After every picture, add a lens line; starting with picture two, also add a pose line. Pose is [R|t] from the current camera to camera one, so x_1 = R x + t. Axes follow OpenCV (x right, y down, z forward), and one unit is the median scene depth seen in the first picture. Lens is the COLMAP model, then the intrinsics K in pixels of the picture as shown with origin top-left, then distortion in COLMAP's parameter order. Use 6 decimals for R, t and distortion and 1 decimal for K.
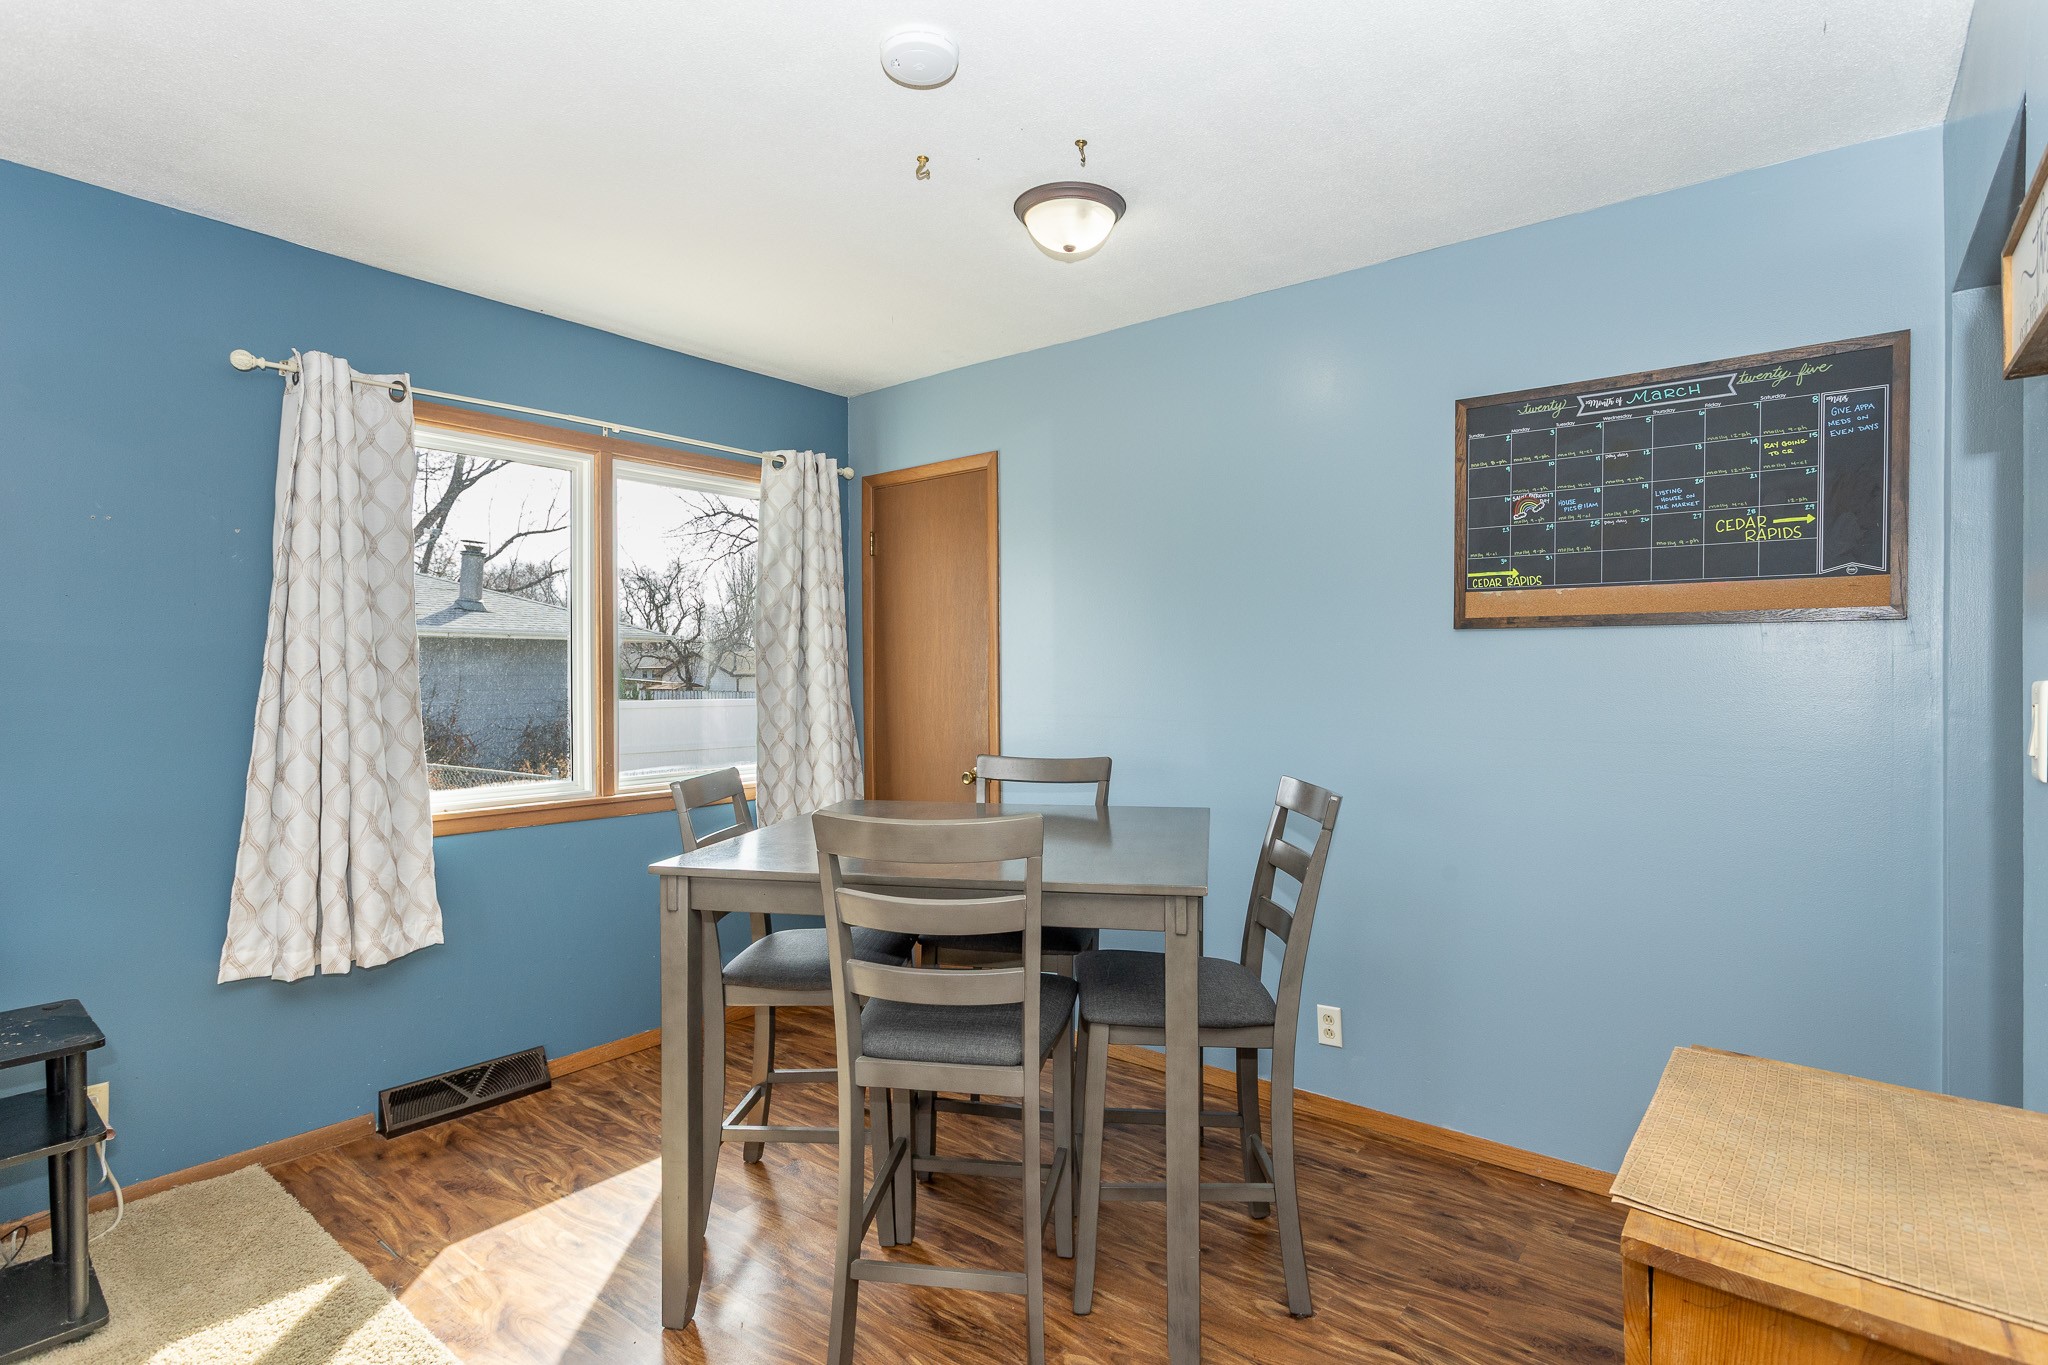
lens RADIAL K [[1016.1, 0, 1017.8], [0, 1016.1, 677.5], [0, 0, 1]] dist [-0.004772, 0.000690]
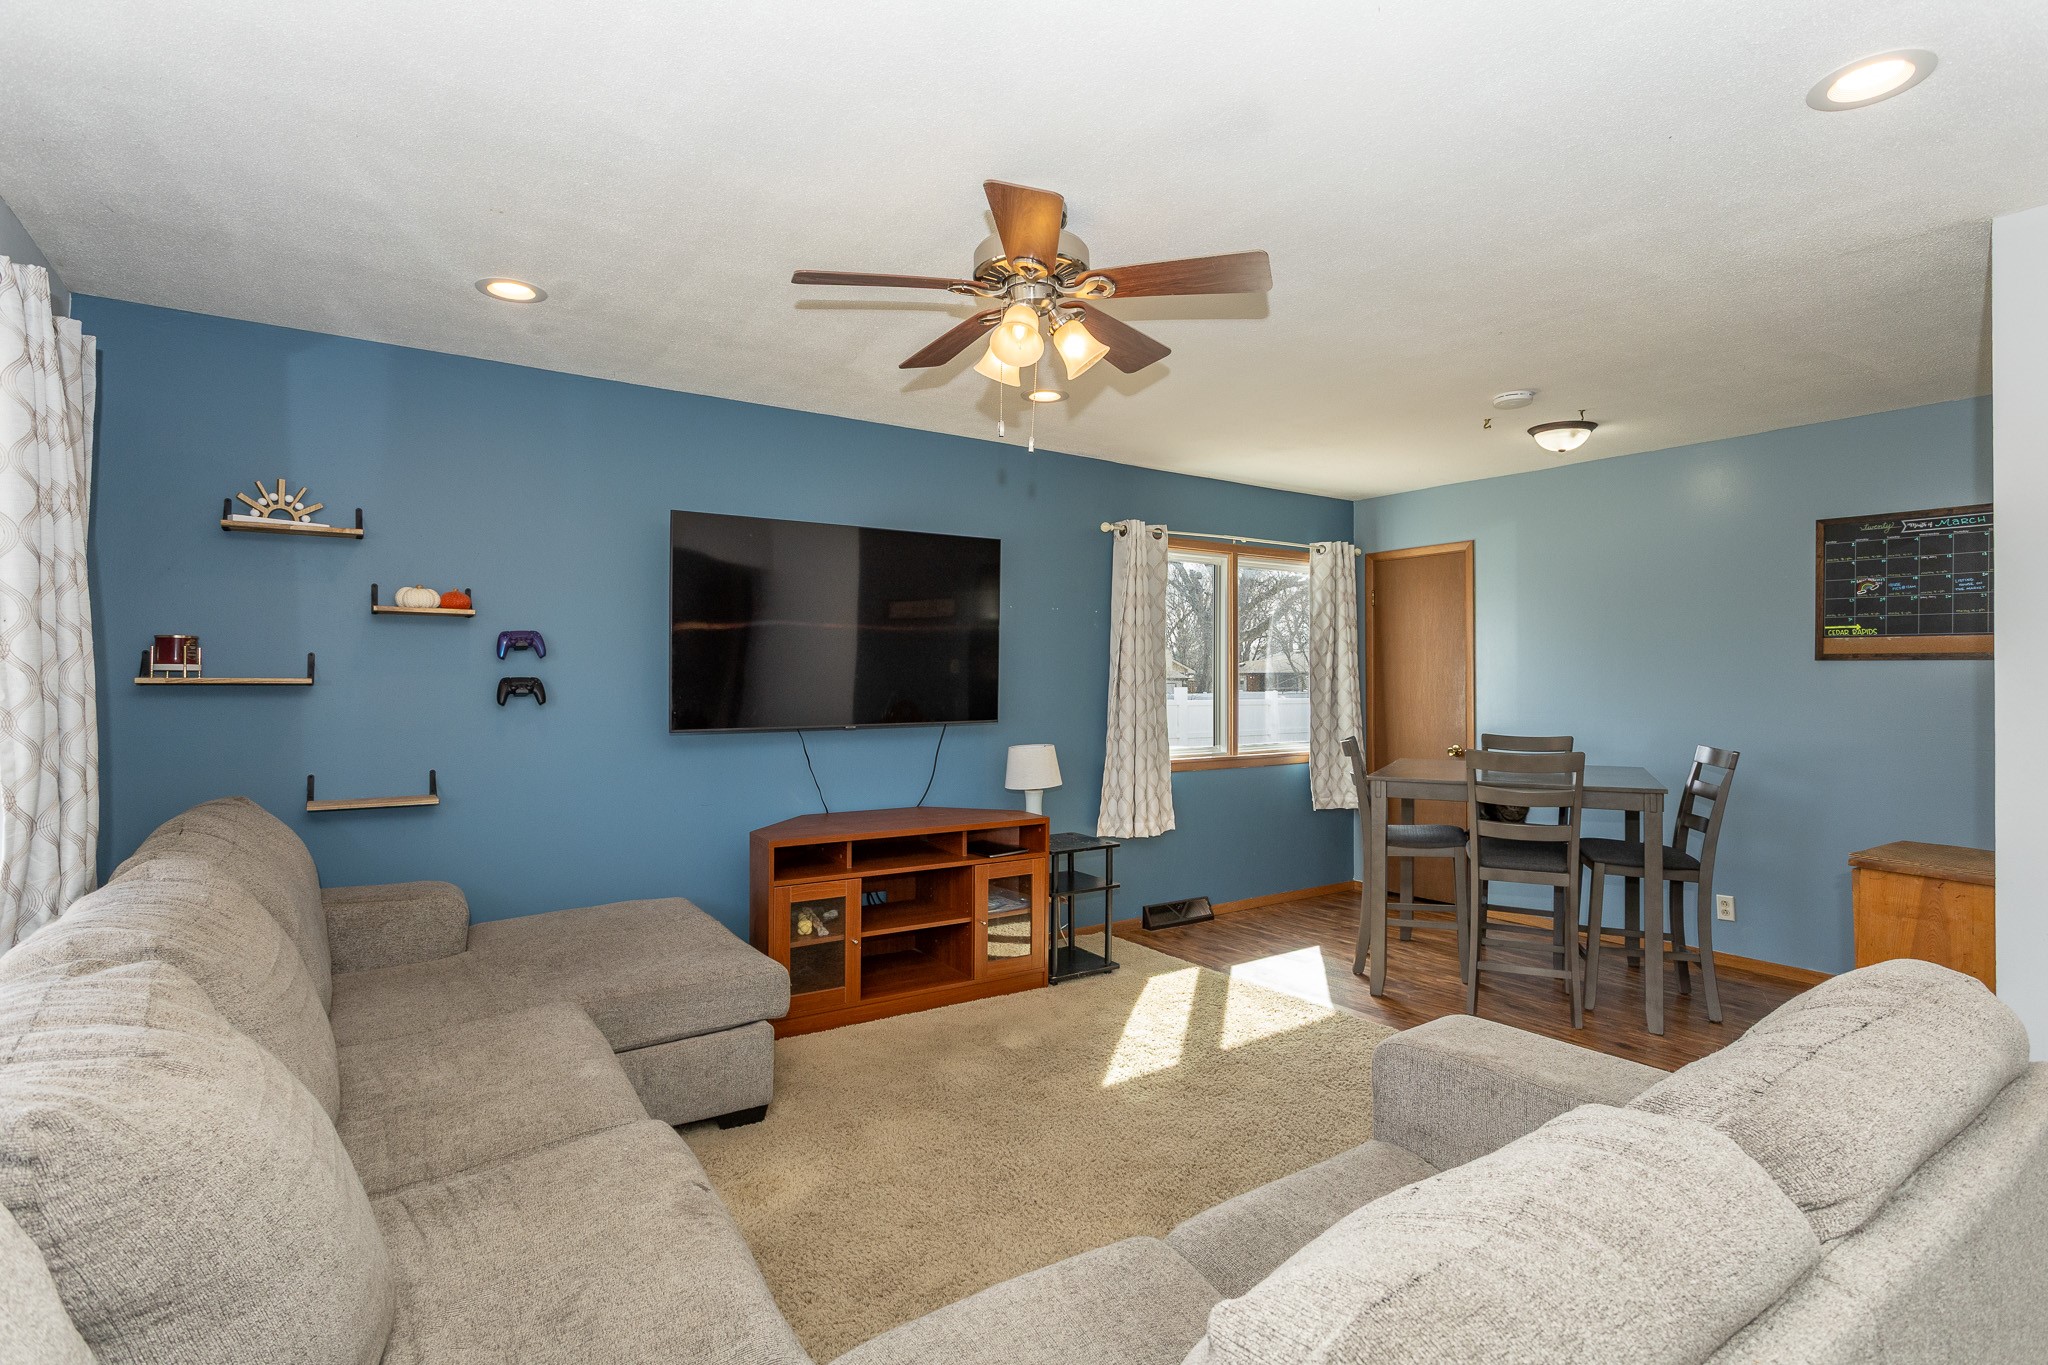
lens RADIAL K [[1012.0, 0, 1029.2], [0, 1012.0, 671.1], [0, 0, 1]] dist [-0.002718, 0.001630]
pose [[0.960679, 0.002820, -0.277646, -0.336208], [-0.005306, 0.999952, -0.008201, -0.010681], [0.277610, 0.009351, 0.960648, -0.921185]]
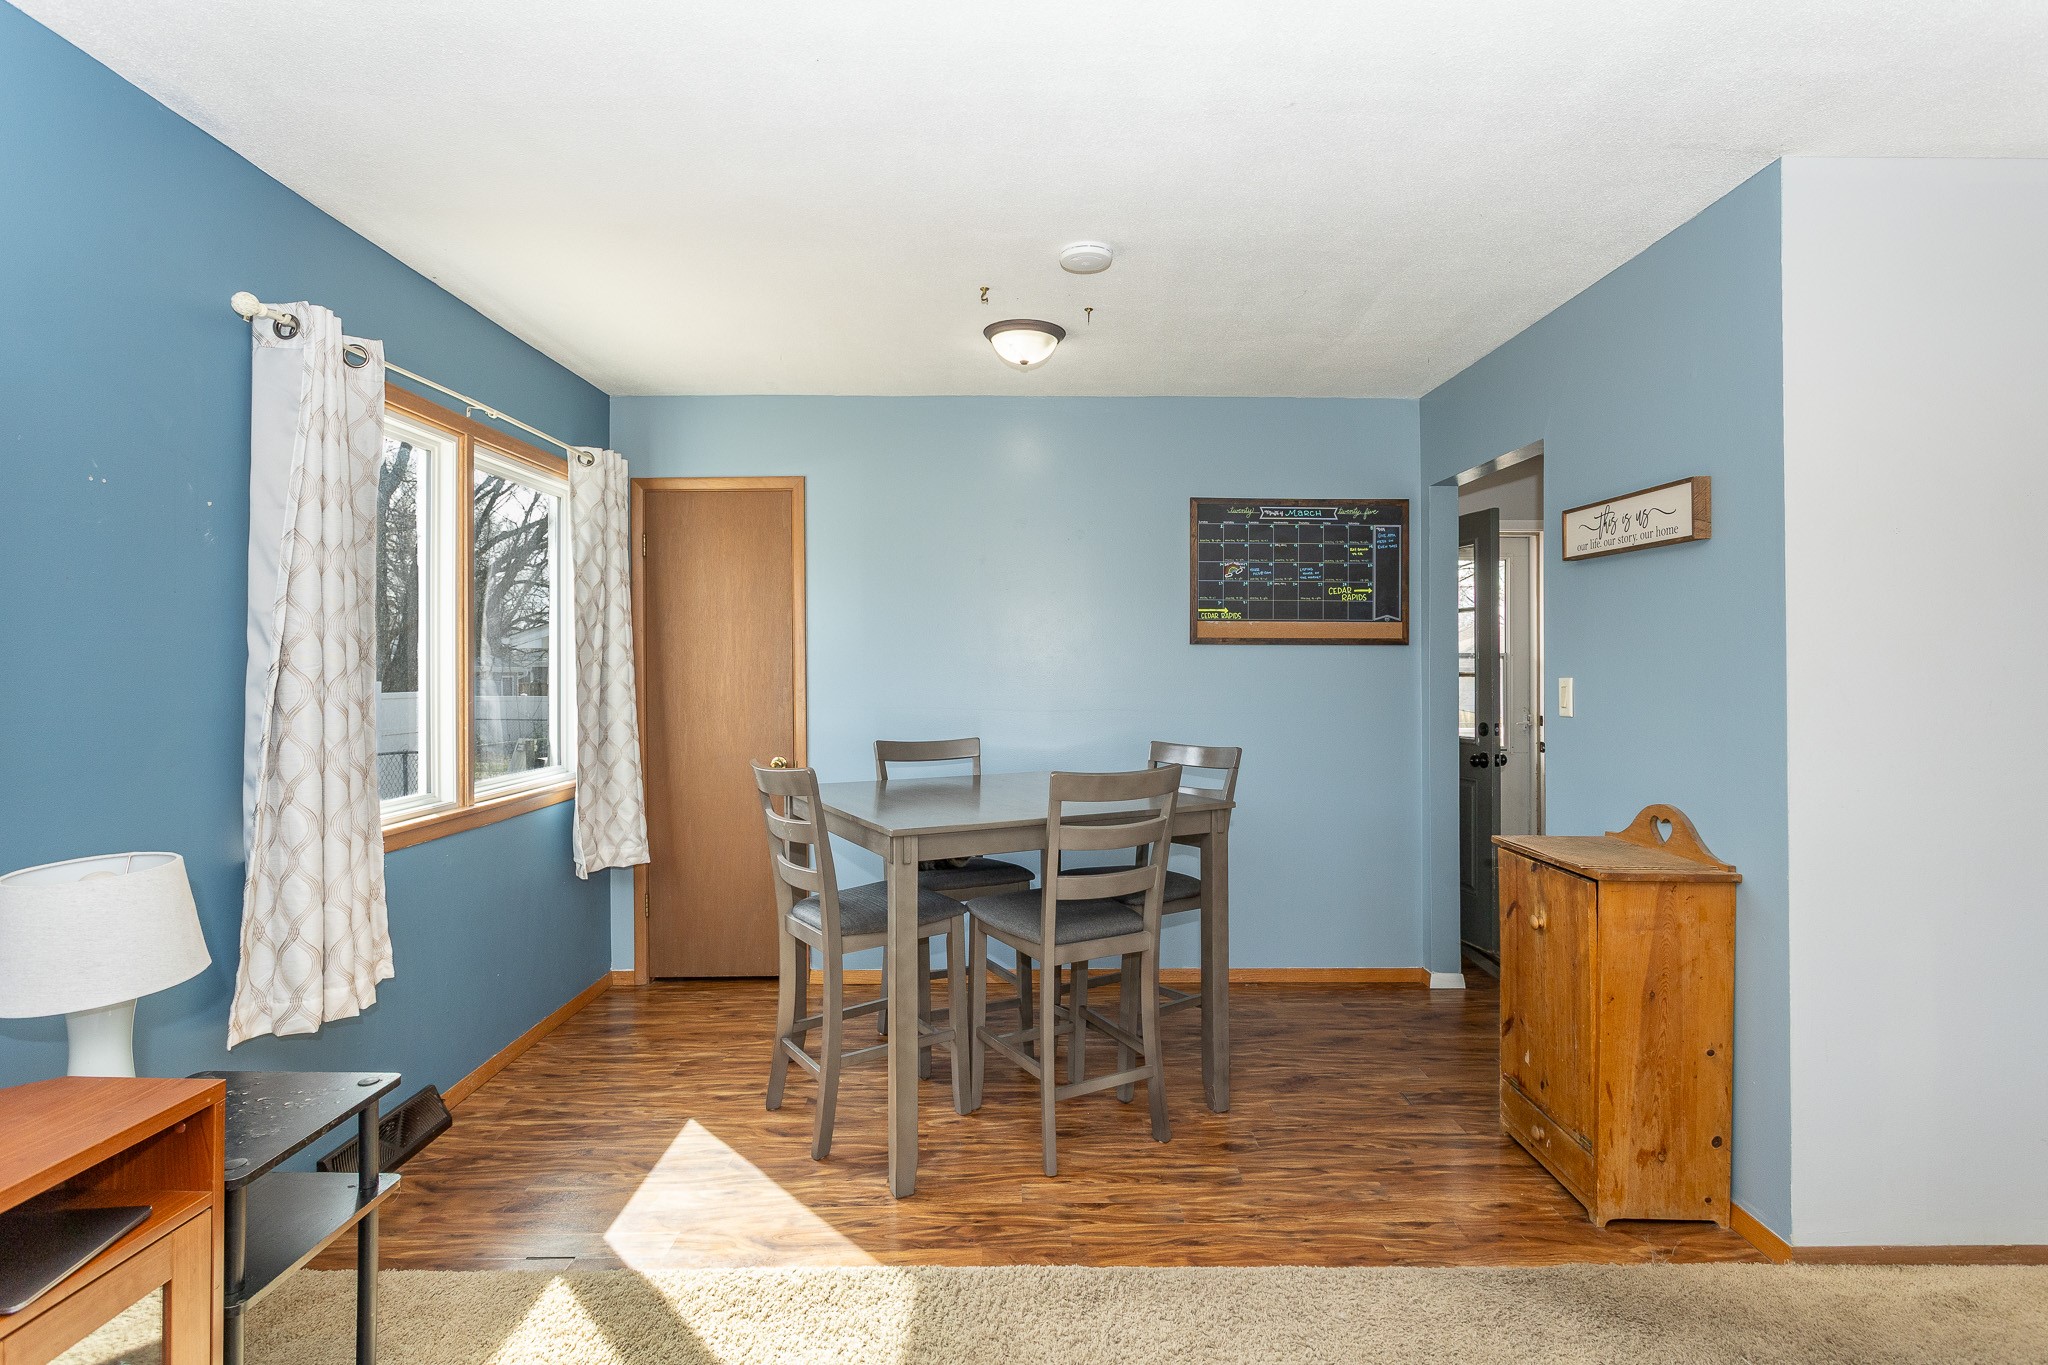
lens RADIAL K [[1027.5, 0, 1045.4], [0, 1027.5, 662.6], [0, 0, 1]] dist [-0.000470, 0.000819]
pose [[0.771104, 0.003578, 0.636699, -0.756722], [0.002152, 0.999964, -0.008227, -0.007101], [-0.636705, 0.007714, 0.771069, -0.074744]]
